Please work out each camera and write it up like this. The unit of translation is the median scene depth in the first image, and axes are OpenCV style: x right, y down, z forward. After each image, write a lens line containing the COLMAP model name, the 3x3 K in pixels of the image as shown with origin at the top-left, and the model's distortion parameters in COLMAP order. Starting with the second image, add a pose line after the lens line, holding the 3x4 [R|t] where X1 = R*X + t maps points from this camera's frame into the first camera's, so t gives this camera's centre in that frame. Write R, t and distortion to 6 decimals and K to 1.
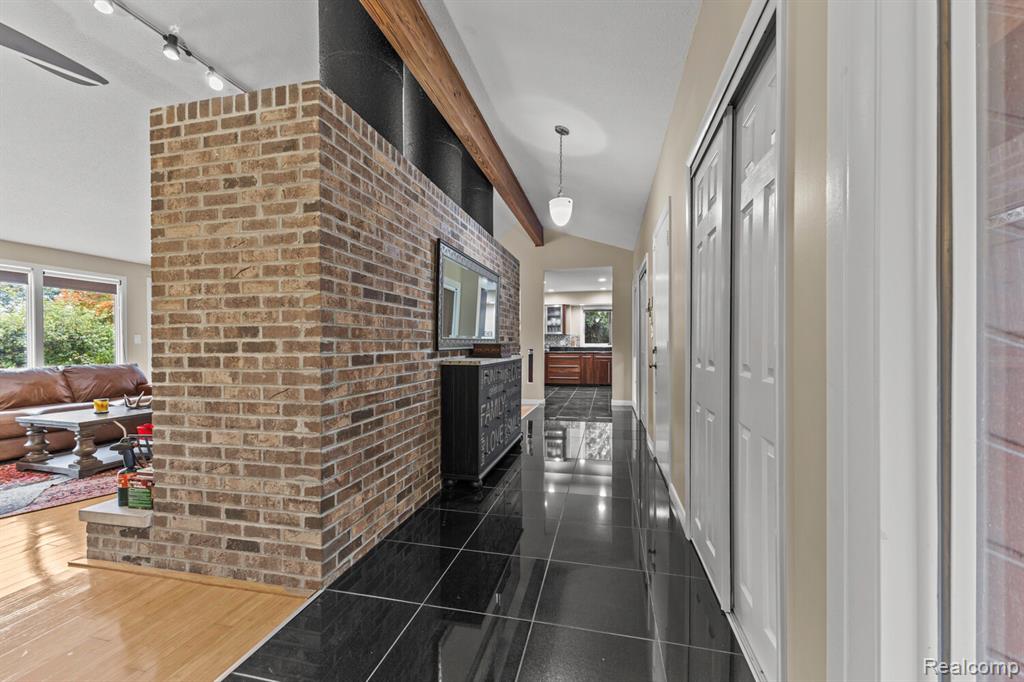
lens RADIAL K [[408.1, 0, 510.9], [0, 408.1, 337.6], [0, 0, 1]] dist [0.022605, -0.008434]
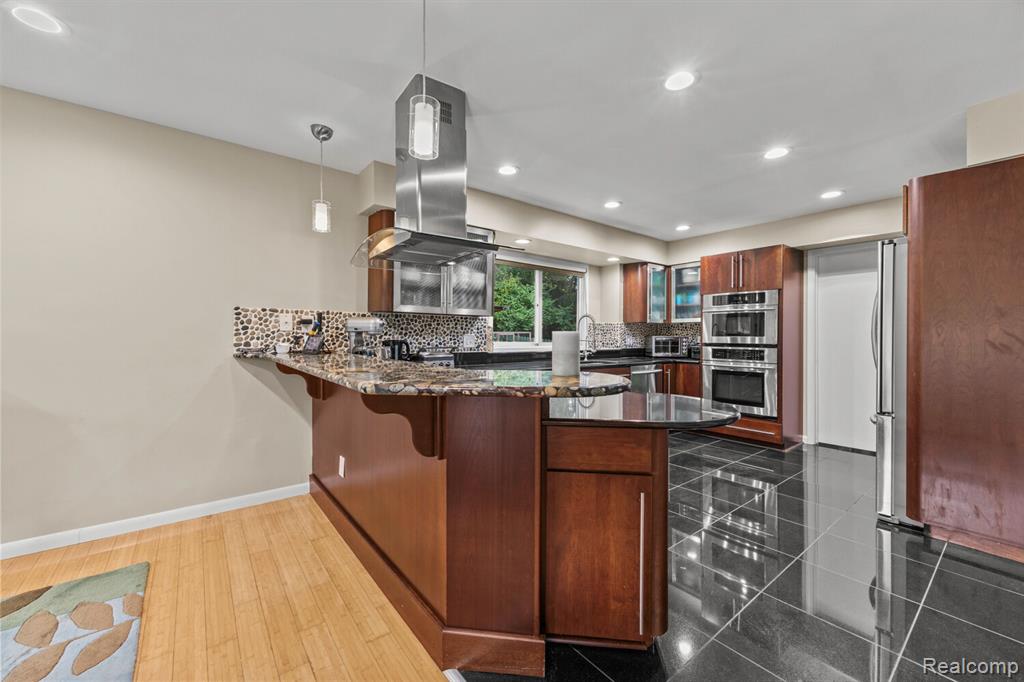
lens RADIAL K [[408.1, 0, 510.9], [0, 408.1, 337.6], [0, 0, 1]] dist [0.022605, -0.008434]
pose [[0.625876, -0.002177, 0.779919, -0.132508], [-0.021539, 0.999566, 0.020075, 0.001868], [-0.779625, -0.029363, 0.625558, 0.792951]]
